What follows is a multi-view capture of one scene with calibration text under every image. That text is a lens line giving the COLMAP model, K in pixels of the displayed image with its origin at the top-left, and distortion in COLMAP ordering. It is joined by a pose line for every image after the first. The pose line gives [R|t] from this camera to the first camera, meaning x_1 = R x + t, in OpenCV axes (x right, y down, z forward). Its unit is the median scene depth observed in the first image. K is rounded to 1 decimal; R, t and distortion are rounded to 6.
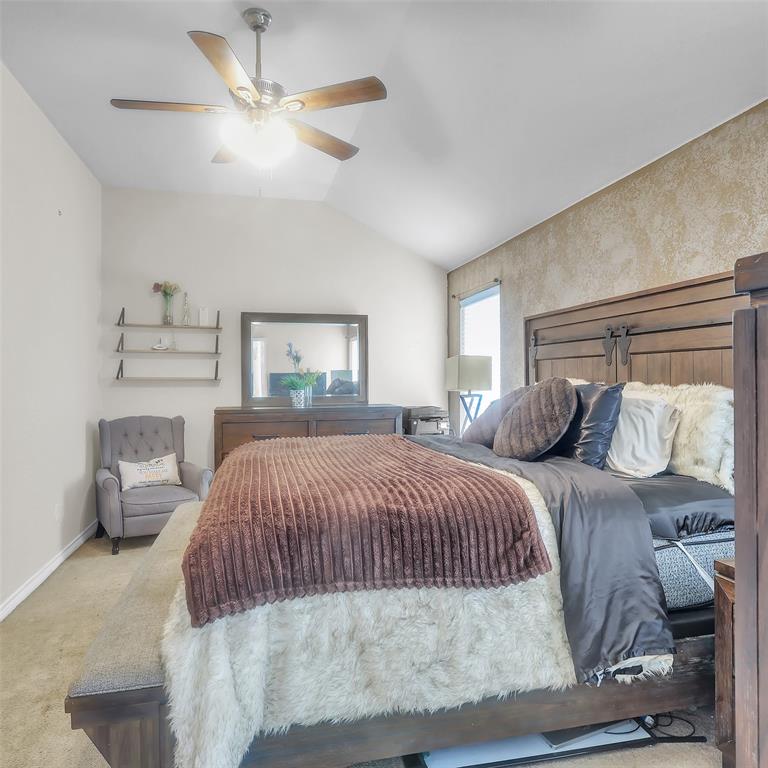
lens RADIAL K [[543.4, 0, 388.0], [0, 543.4, 384.7], [0, 0, 1]] dist [-0.007385, 0.005022]
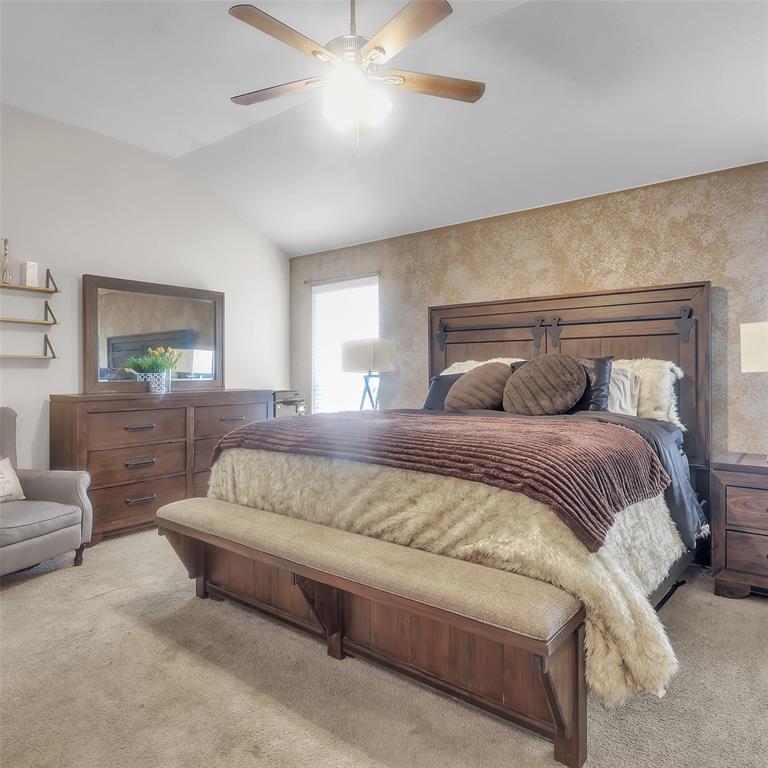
lens RADIAL K [[543.4, 0, 388.4], [0, 543.4, 379.4], [0, 0, 1]] dist [-0.007385, 0.005022]
pose [[0.791263, -0.005305, 0.611453, -0.674387], [0.007143, 0.999974, -0.000567, 0.039091], [-0.611434, 0.004816, 0.791281, 0.174972]]
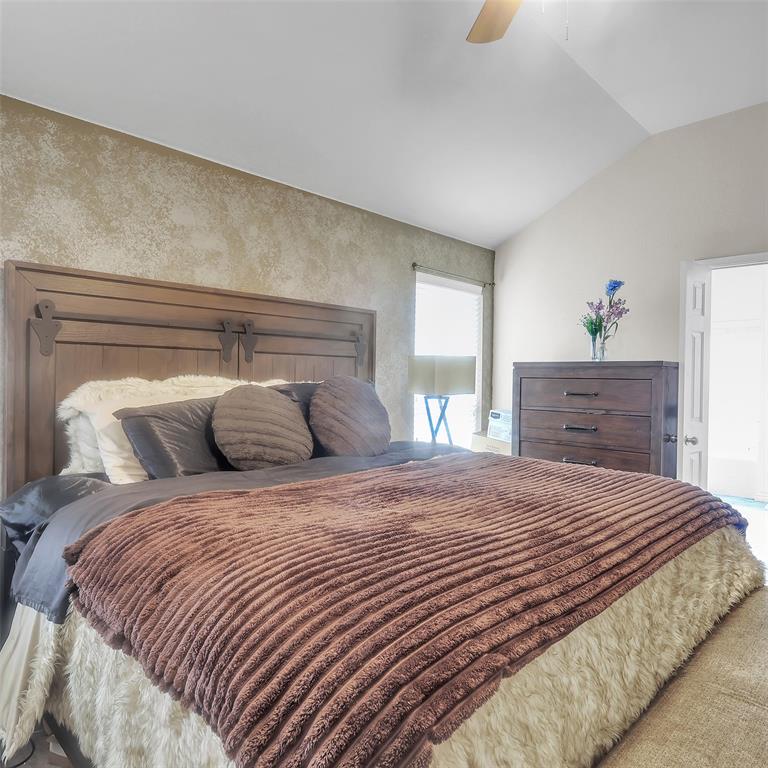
lens RADIAL K [[543.4, 0, 383.6], [0, 543.4, 382.8], [0, 0, 1]] dist [-0.007385, 0.005022]
pose [[-0.529511, -0.006228, 0.848280, -0.517623], [0.003243, 0.999951, 0.009366, -0.007313], [-0.848297, 0.007710, -0.529465, 1.243629]]
